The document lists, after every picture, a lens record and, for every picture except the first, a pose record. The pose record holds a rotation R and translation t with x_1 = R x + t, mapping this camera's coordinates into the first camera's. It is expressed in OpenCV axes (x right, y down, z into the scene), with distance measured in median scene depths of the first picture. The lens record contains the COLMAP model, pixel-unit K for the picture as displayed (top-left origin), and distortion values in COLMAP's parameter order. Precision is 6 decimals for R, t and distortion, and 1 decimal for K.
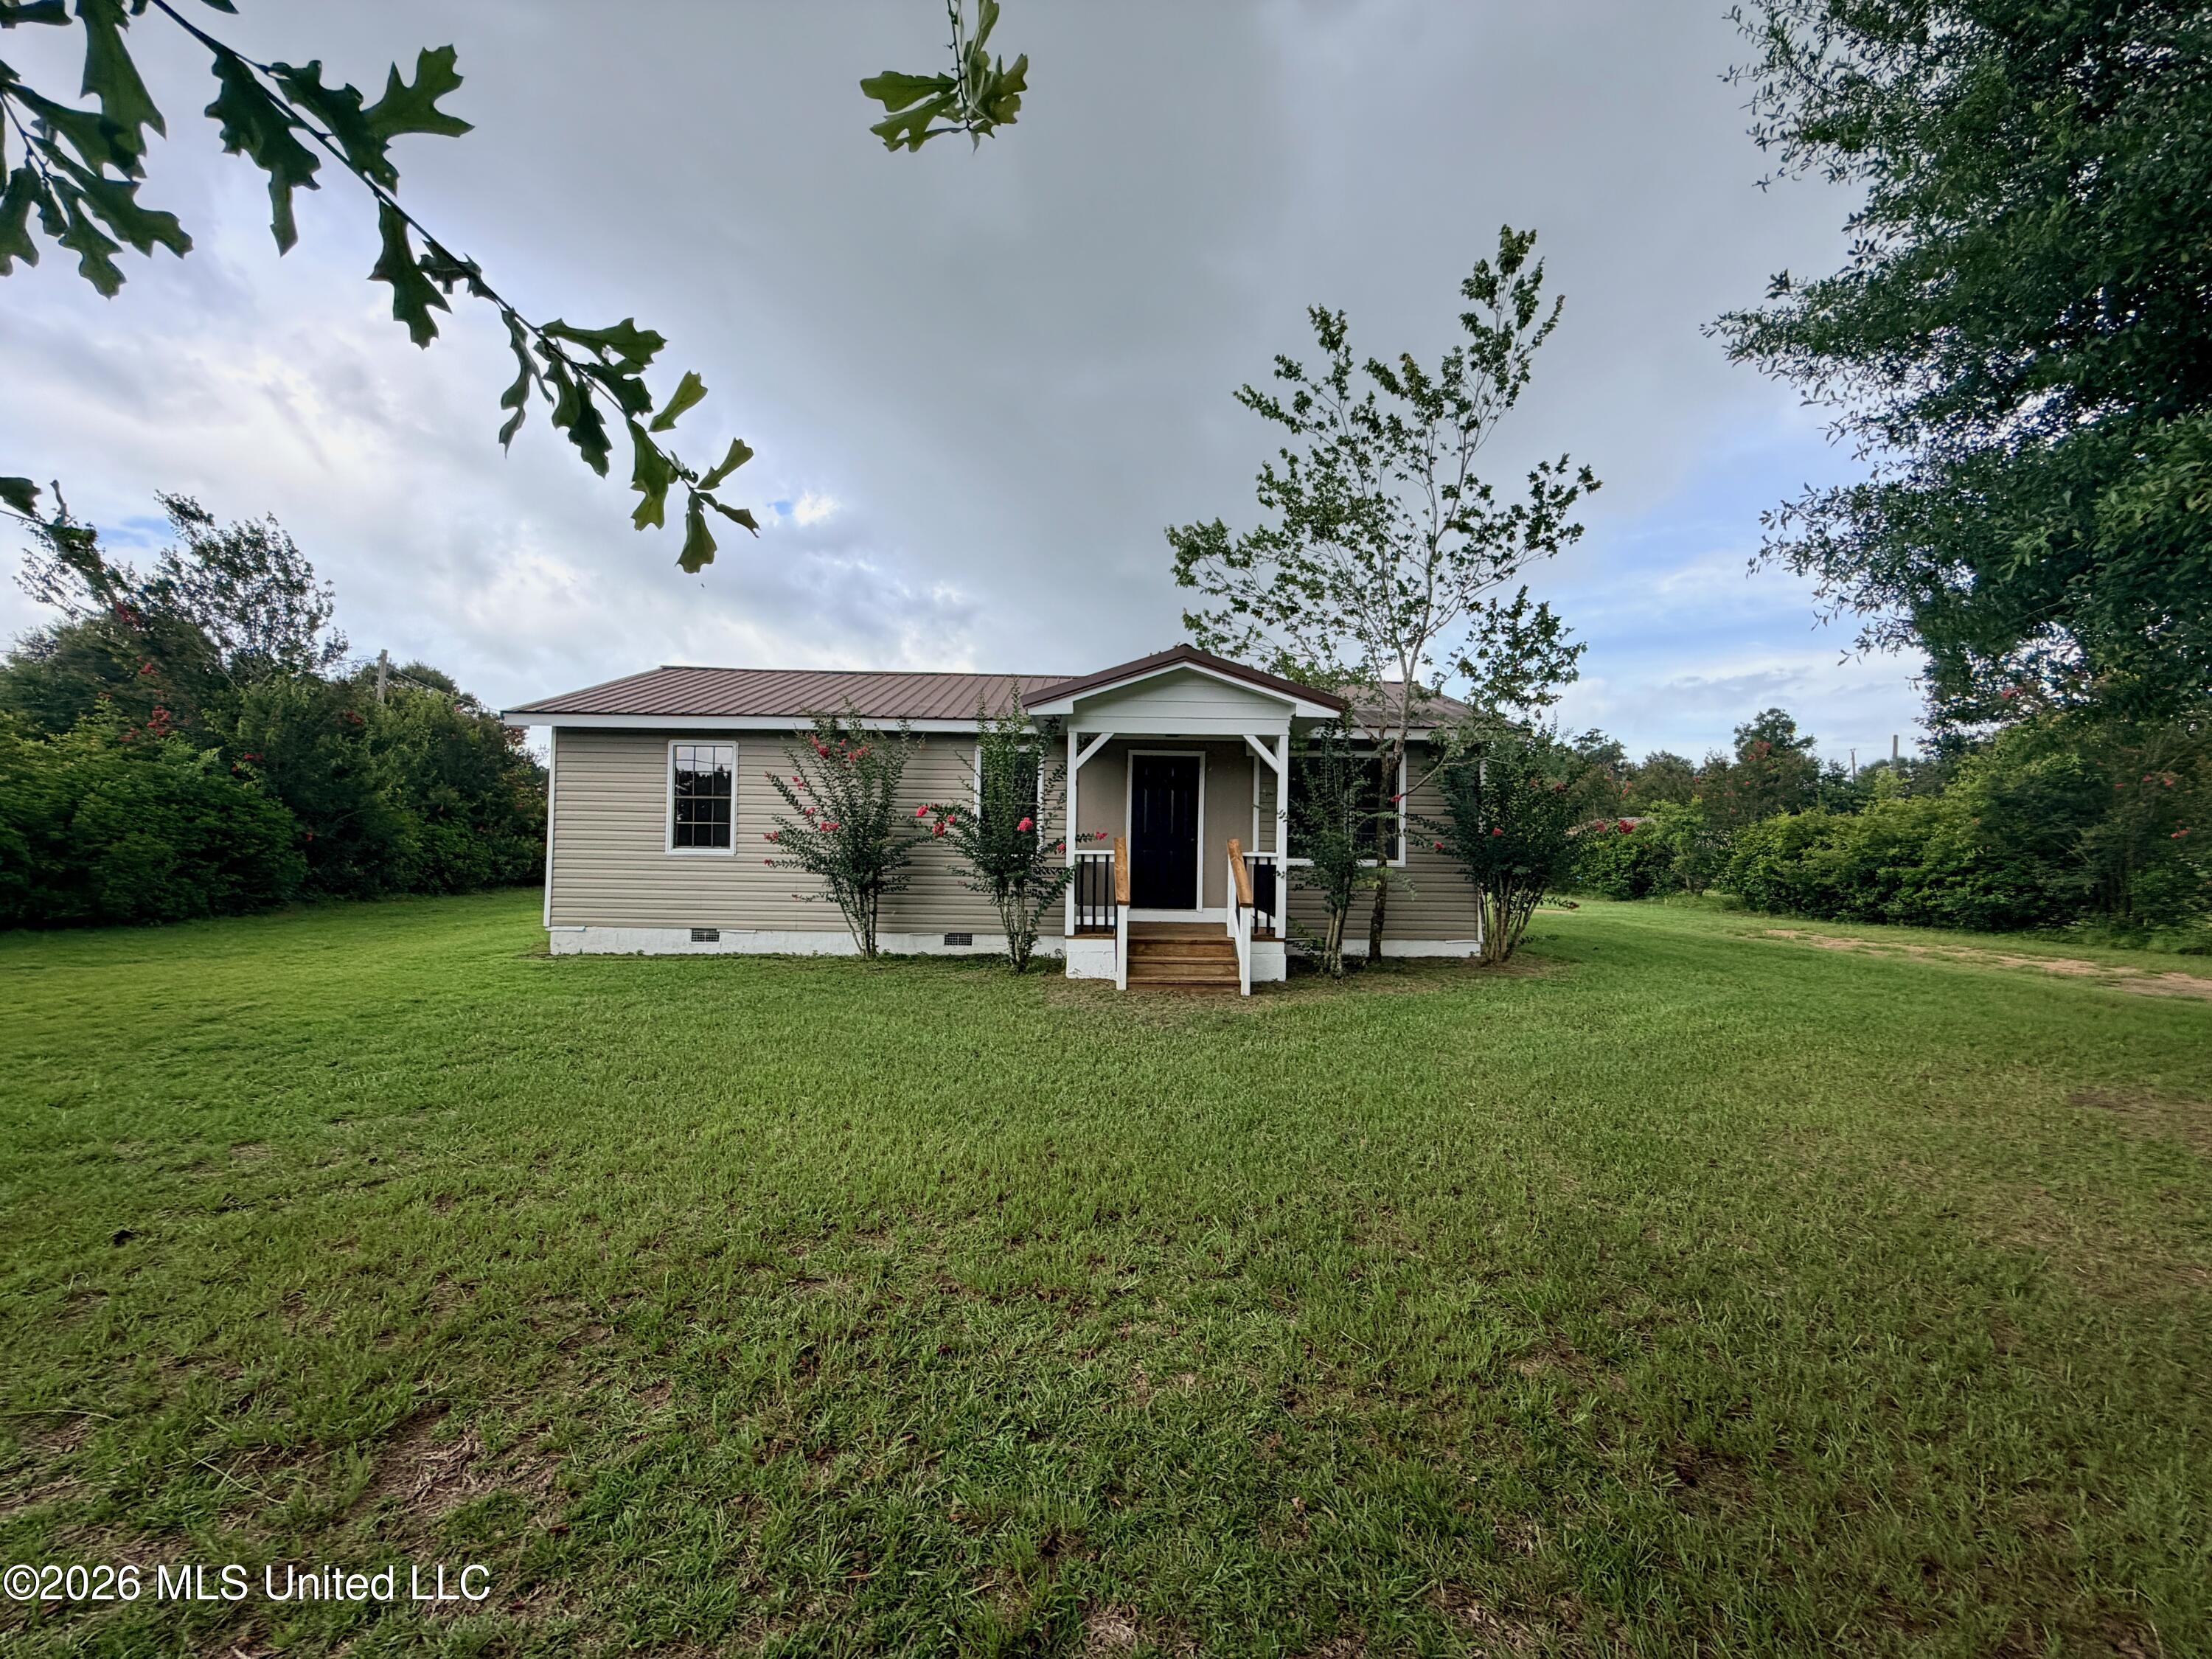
lens RADIAL K [[872.9, 0, 1103.3], [0, 872.9, 828.1], [0, 0, 1]] dist [-0.001000, 0.000063]
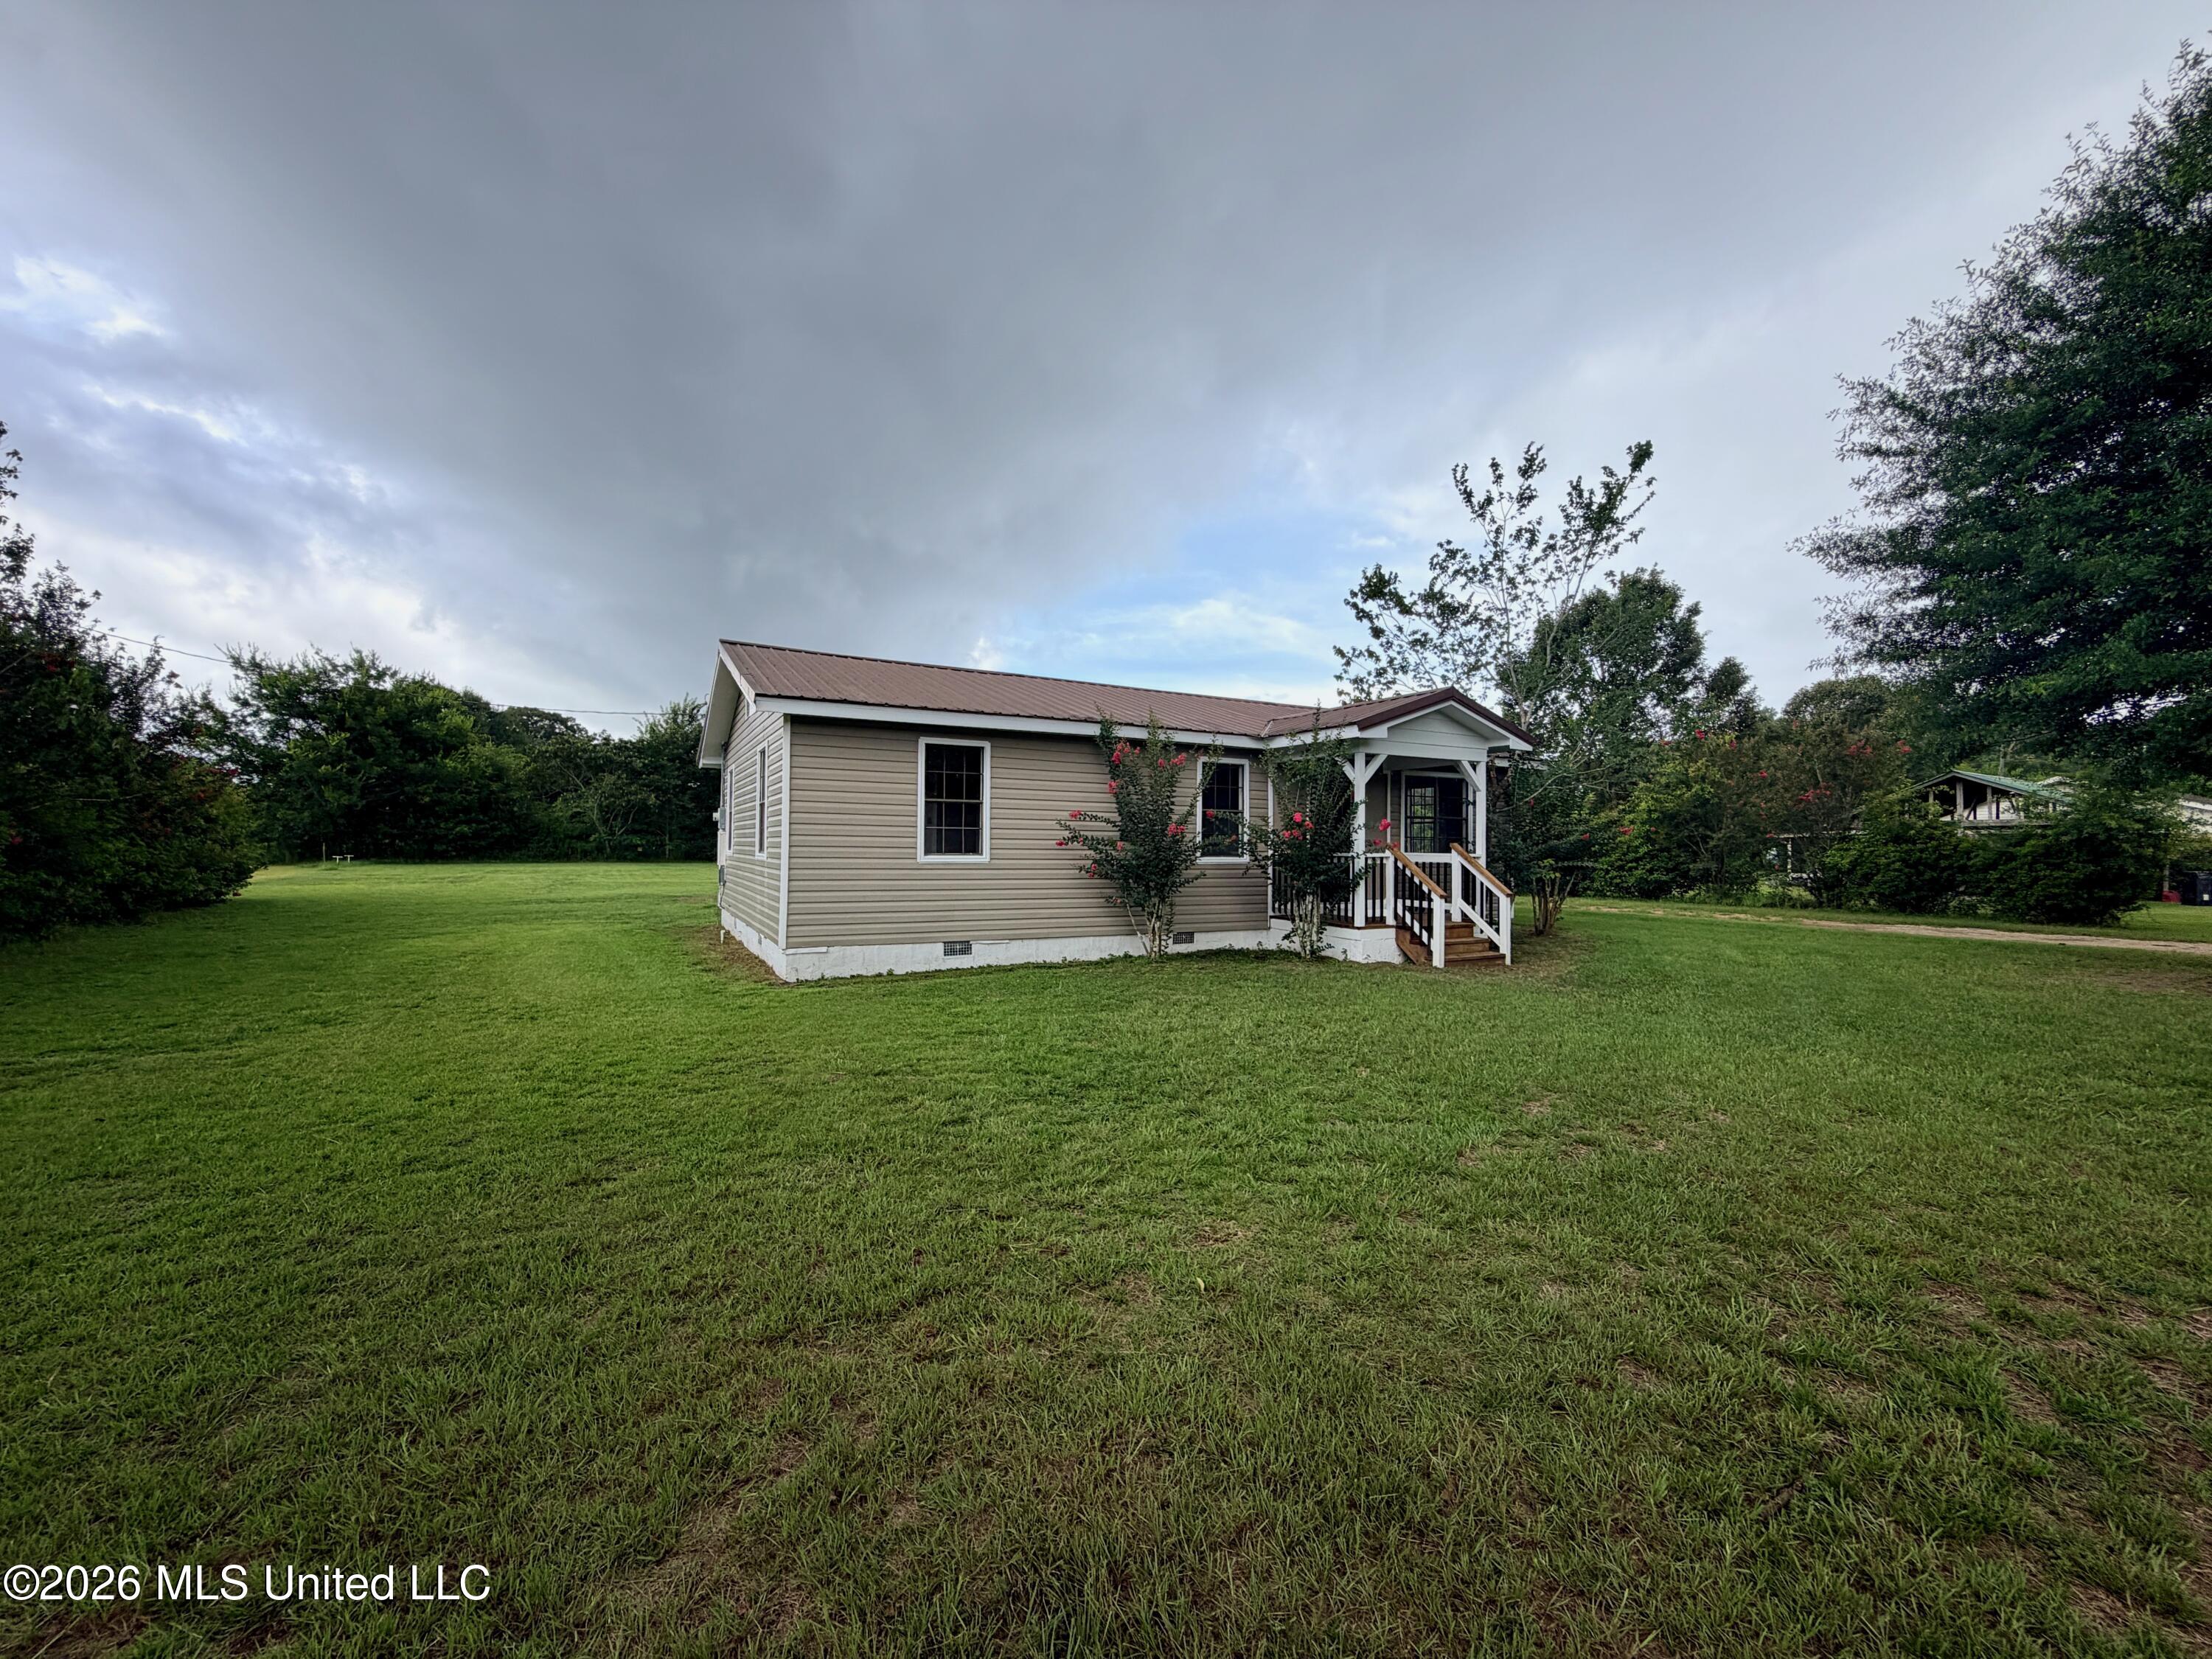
lens RADIAL K [[872.9, 0, 1095.0], [0, 872.9, 825.9], [0, 0, 1]] dist [-0.001000, 0.000063]
pose [[0.889021, 0.004156, 0.457848, -0.754073], [-0.005461, 0.999984, 0.001528, -0.010713], [-0.457834, -0.003859, 0.889029, 0.102108]]
